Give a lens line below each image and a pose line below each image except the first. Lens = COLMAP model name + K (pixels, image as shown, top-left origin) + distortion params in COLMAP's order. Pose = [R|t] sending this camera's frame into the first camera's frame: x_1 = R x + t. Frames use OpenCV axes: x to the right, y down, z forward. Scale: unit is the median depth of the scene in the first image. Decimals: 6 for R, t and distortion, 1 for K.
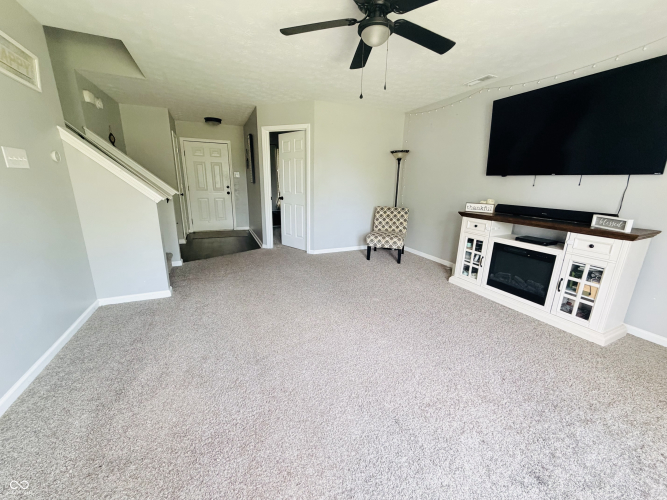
lens RADIAL K [[264.9, 0, 331.0], [0, 264.9, 250.6], [0, 0, 1]] dist [-0.000479, -0.000151]
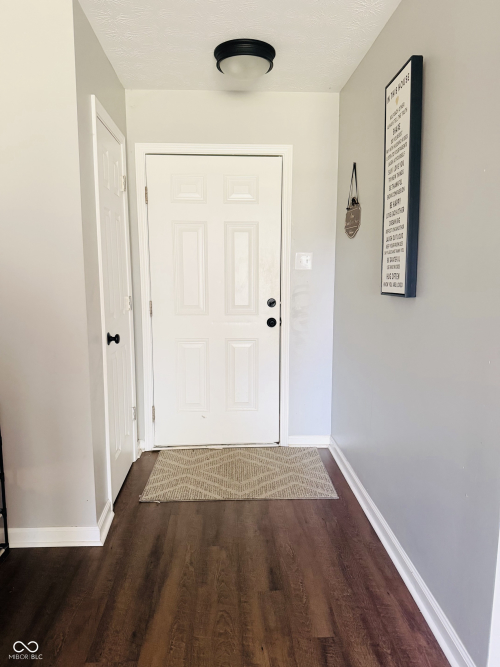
lens RADIAL K [[467.2, 0, 252.6], [0, 467.2, 339.0], [0, 0, 1]] dist [0.026075, -0.029082]
pose [[0.936535, 0.033782, -0.348944, -0.451437], [-0.074491, 0.991793, -0.103909, -0.288426], [0.342570, 0.123308, 0.931365, 1.027000]]
